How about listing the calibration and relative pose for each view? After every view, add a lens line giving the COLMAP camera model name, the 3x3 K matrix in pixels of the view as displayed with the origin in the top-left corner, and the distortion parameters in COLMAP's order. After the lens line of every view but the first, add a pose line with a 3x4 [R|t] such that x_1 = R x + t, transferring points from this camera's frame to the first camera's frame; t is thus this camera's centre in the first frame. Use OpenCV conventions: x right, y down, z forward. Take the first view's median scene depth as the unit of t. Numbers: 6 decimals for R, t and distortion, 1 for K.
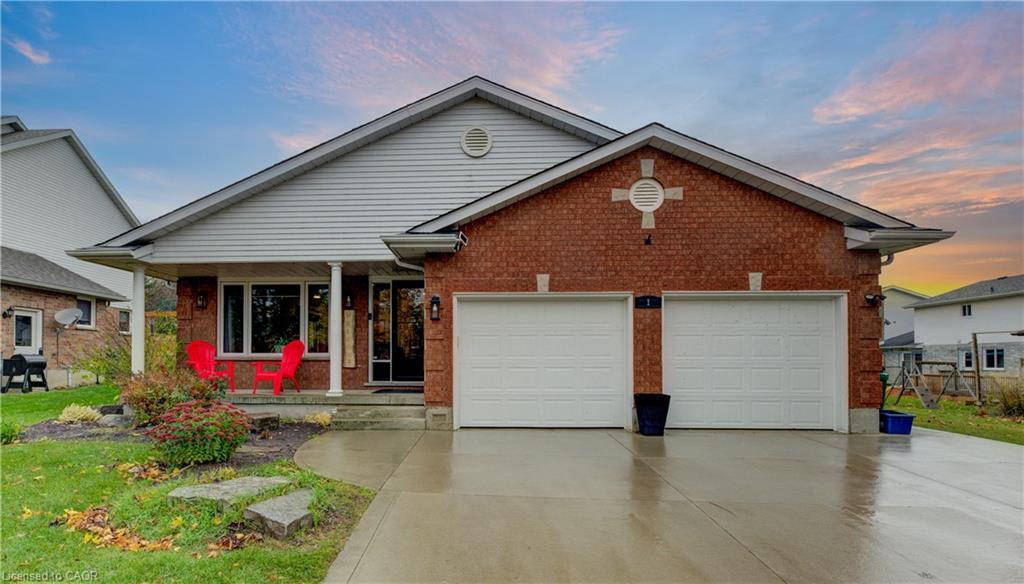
lens RADIAL K [[521.6, 0, 512.0], [0, 521.6, 312.6], [0, 0, 1]] dist [-0.001199, -0.000474]
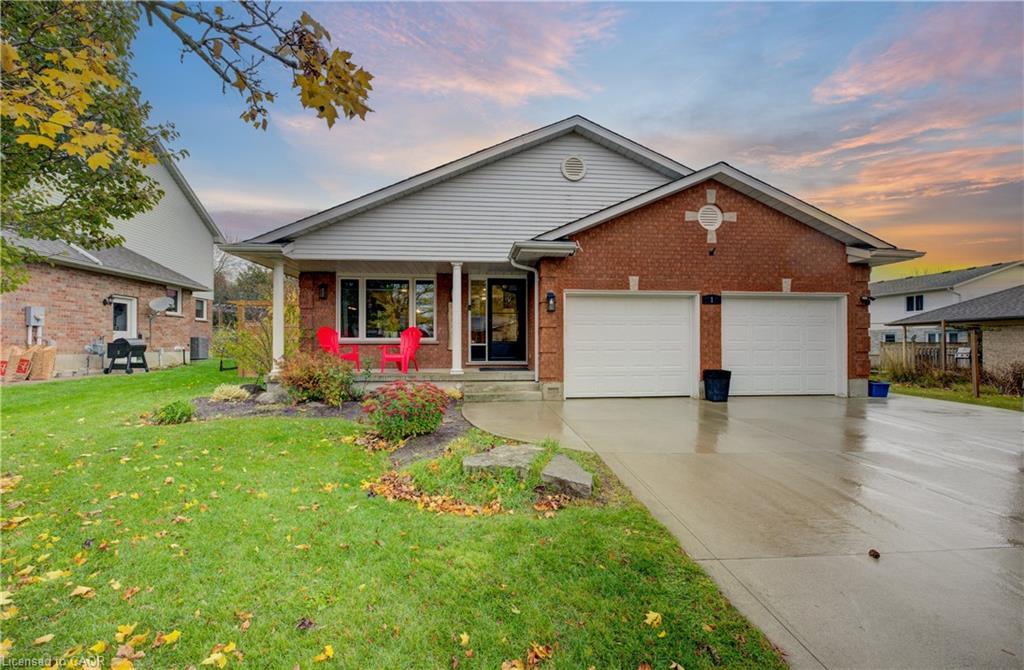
lens RADIAL K [[408.1, 0, 512.3], [0, 408.1, 309.0], [0, 0, 1]] dist [-0.000210, 0.000149]
pose [[0.990540, 0.011071, 0.136778, -0.365373], [-0.012436, 0.999881, 0.009128, 0.000341], [-0.136660, -0.010743, 0.990560, 0.056896]]
